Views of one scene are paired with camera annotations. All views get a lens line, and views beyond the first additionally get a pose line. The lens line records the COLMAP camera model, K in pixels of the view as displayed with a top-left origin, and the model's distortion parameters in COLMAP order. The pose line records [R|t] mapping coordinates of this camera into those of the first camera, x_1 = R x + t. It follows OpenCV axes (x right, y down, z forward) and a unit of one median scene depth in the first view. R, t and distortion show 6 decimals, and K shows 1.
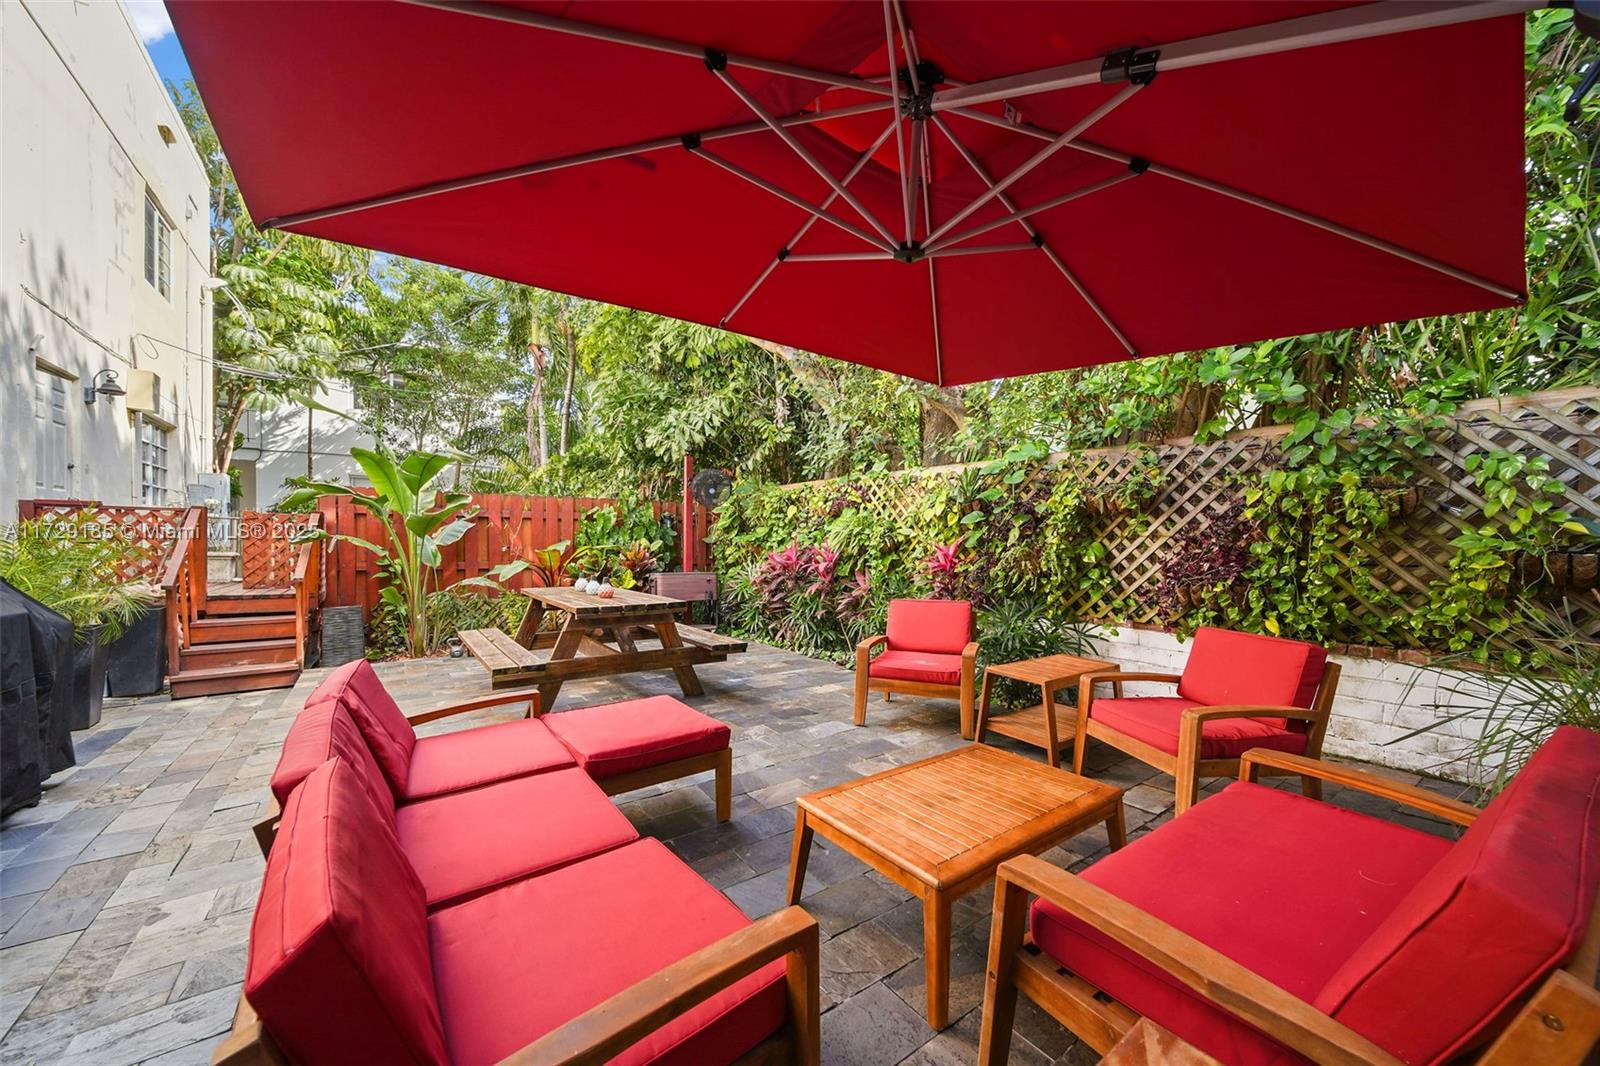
lens RADIAL K [[577.8, 0, 802.7], [0, 577.8, 557.6], [0, 0, 1]] dist [0.000722, -0.002114]
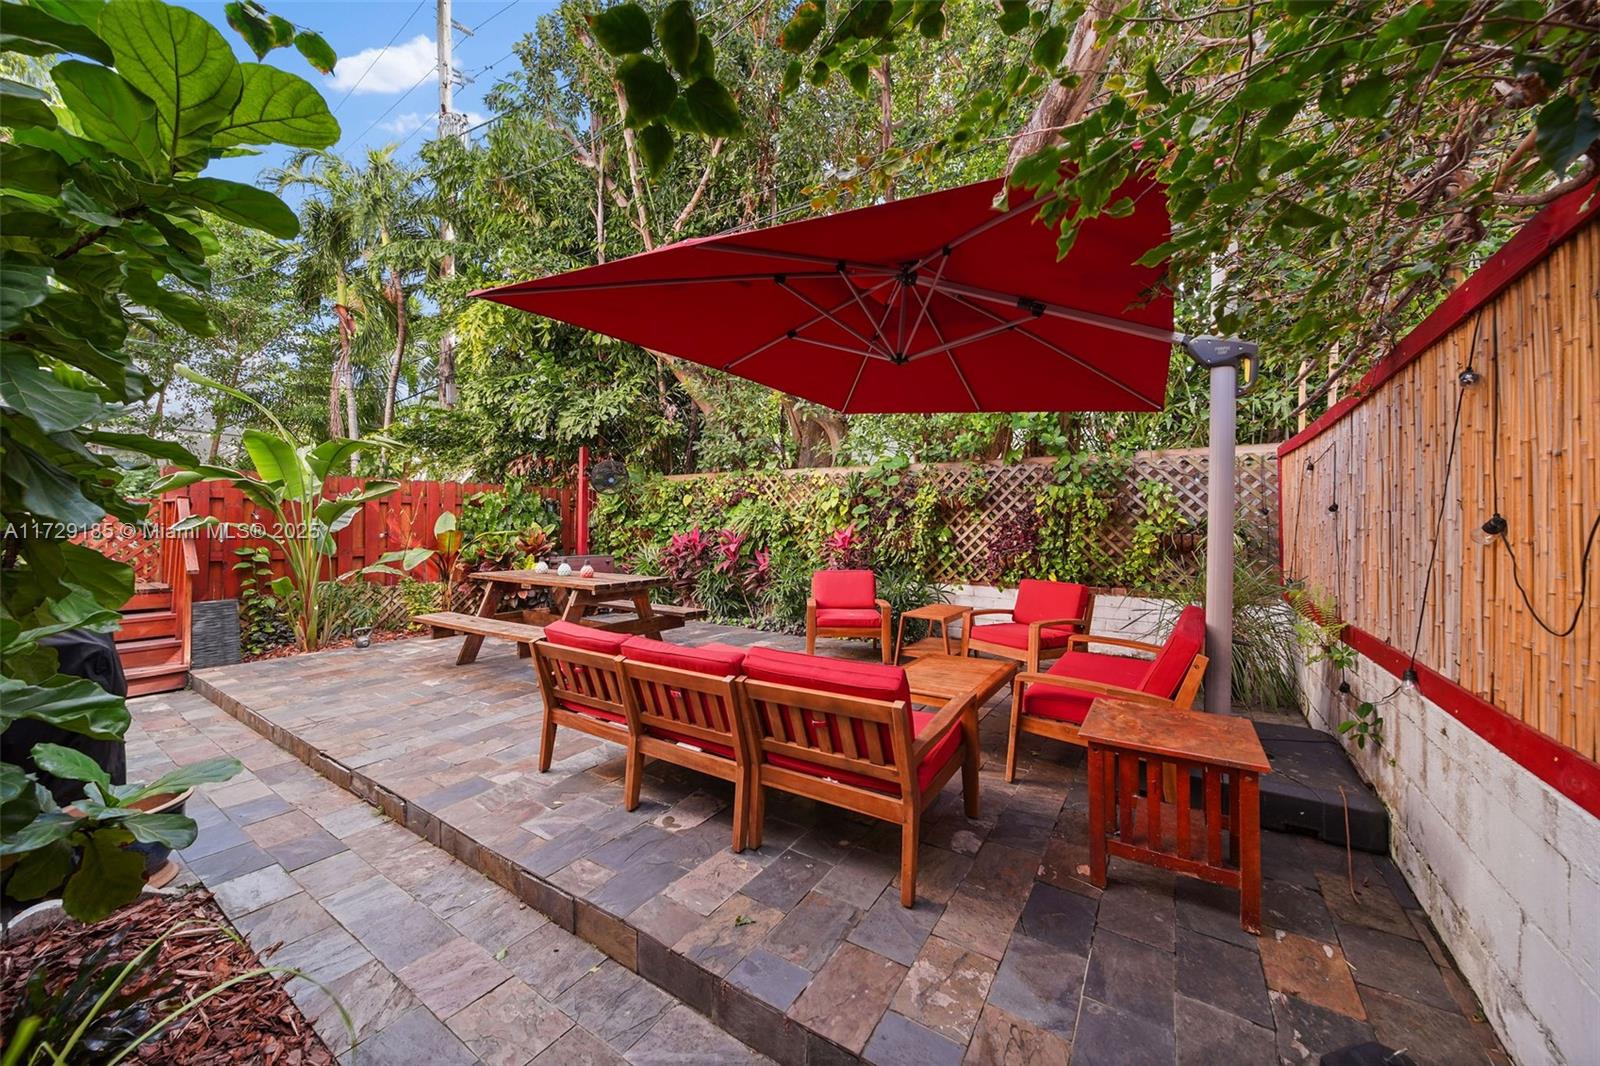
lens RADIAL K [[574.7, 0, 798.5], [0, 574.7, 522.8], [0, 0, 1]] dist [-0.000214, -0.000070]
pose [[0.938247, -0.002395, 0.345958, -0.371611], [0.011614, 0.999631, -0.024576, -0.007573], [-0.345772, 0.027076, 0.937928, -0.254533]]
